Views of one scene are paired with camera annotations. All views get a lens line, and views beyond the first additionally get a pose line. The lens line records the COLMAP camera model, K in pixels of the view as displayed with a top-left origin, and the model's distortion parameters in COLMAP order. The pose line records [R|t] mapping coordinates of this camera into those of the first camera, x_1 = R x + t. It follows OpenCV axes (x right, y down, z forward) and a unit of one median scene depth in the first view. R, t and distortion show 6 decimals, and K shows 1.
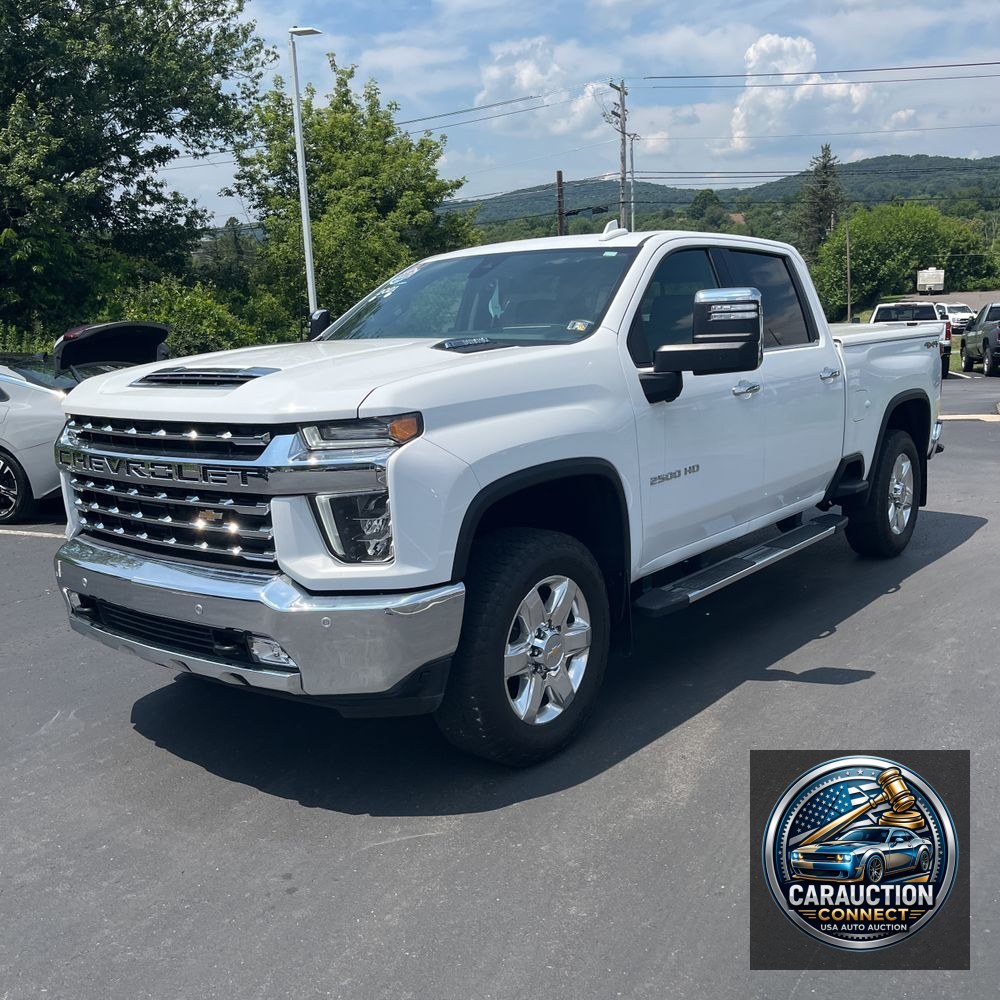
lens RADIAL K [[1026.9, 0, 506.3], [0, 1026.9, 470.7], [0, 0, 1]] dist [0.046910, -0.026352]
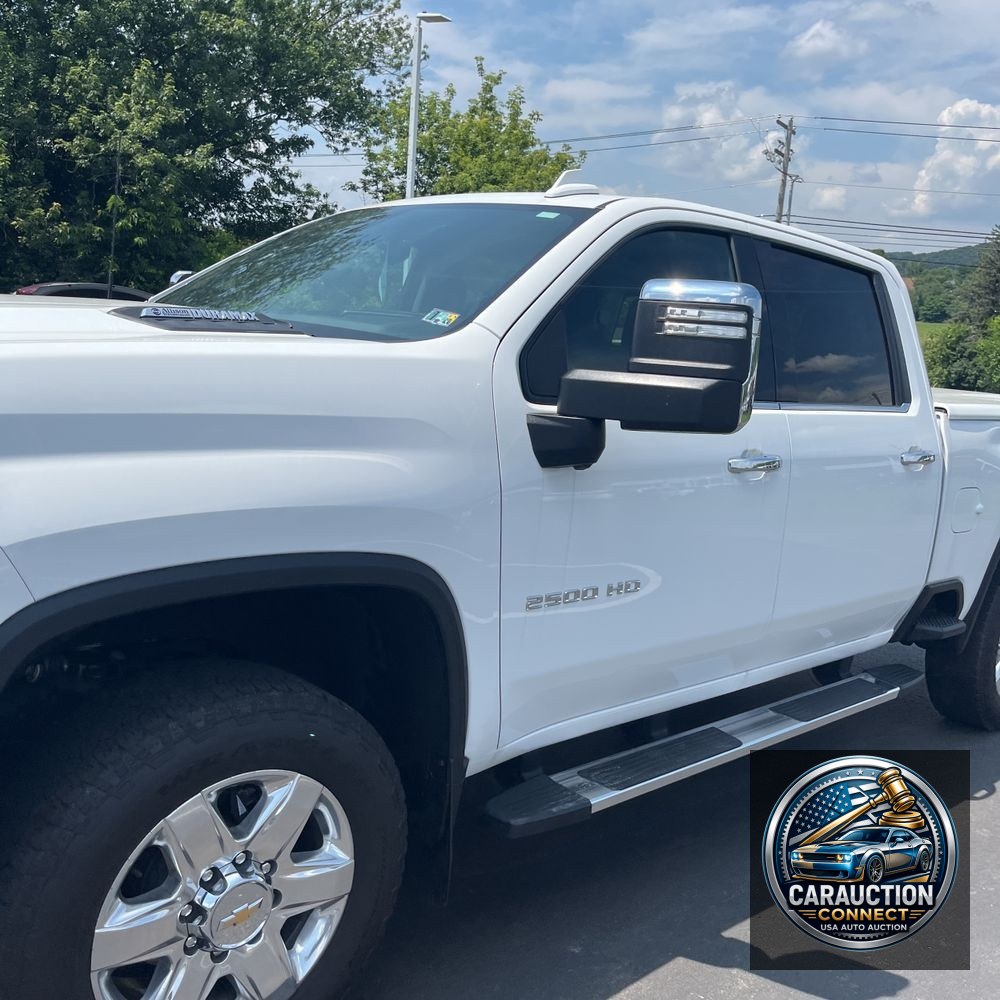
lens RADIAL K [[1026.9, 0, 506.3], [0, 1026.9, 470.7], [0, 0, 1]] dist [0.046910, -0.026352]
pose [[0.982652, 0.136472, -0.125577, 0.031344], [-0.139932, 0.989977, -0.019116, -0.008175], [0.121709, 0.036357, 0.991900, 0.071254]]
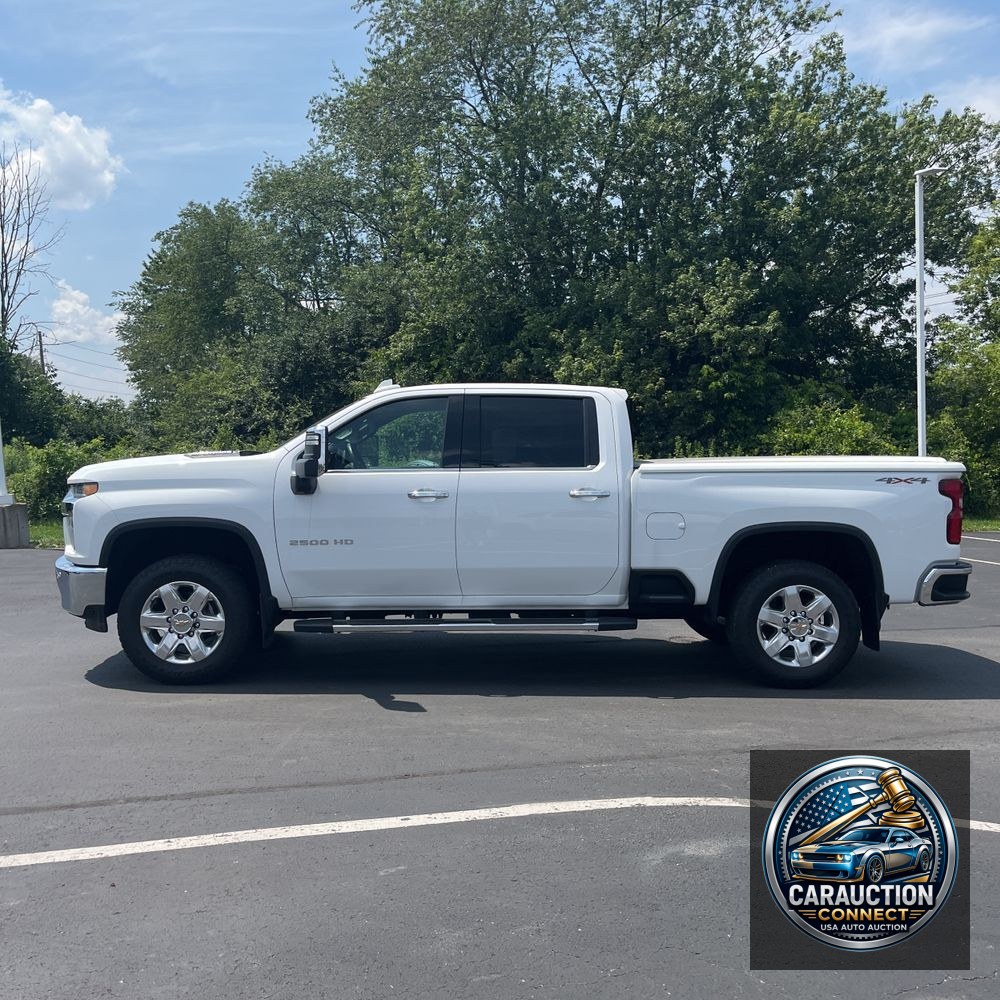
lens RADIAL K [[1026.9, 0, 506.3], [0, 1026.9, 470.7], [0, 0, 1]] dist [0.046910, -0.026352]
pose [[0.639154, 0.047105, -0.767635, 0.260627], [-0.133230, 0.989813, -0.050192, -0.010582], [0.757451, 0.134352, 0.638919, 0.035767]]
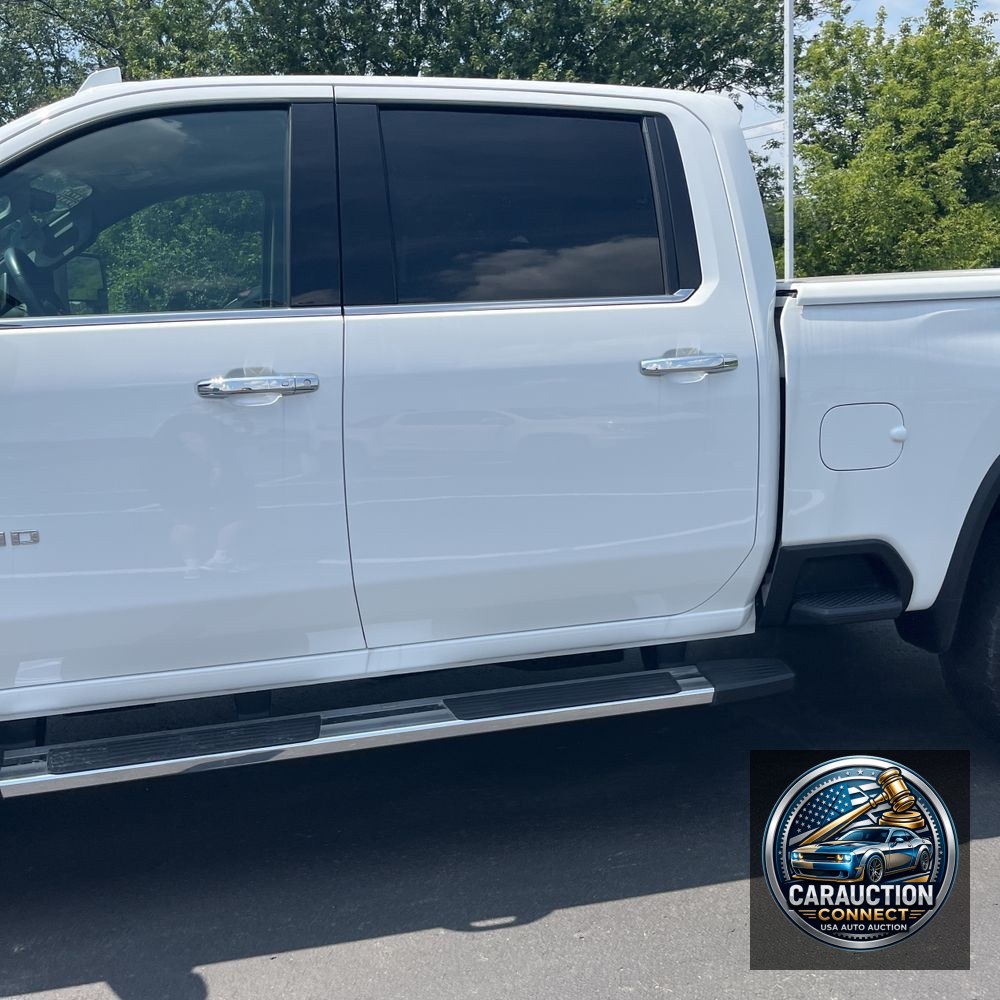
lens RADIAL K [[1026.9, 0, 506.3], [0, 1026.9, 470.7], [0, 0, 1]] dist [0.046910, -0.026352]
pose [[0.798929, 0.104182, -0.592334, 0.117711], [-0.087151, 0.994541, 0.057376, -0.014649], [0.595078, 0.005783, 0.803647, 0.130049]]
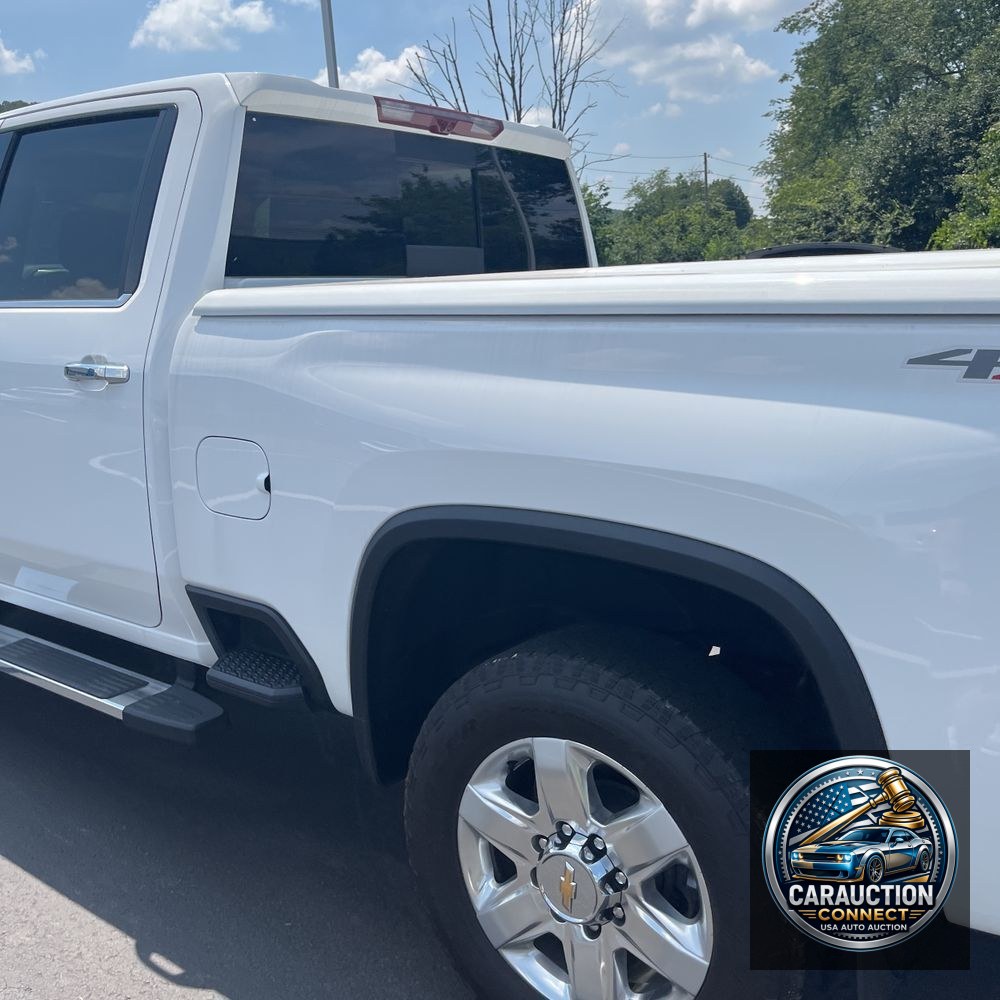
lens RADIAL K [[1026.9, 0, 506.3], [0, 1026.9, 470.7], [0, 0, 1]] dist [0.046910, -0.026352]
pose [[0.015932, 0.213210, -0.976876, 0.170924], [-0.130068, 0.969141, 0.209401, -0.037734], [0.991377, 0.123724, 0.043172, 0.259120]]
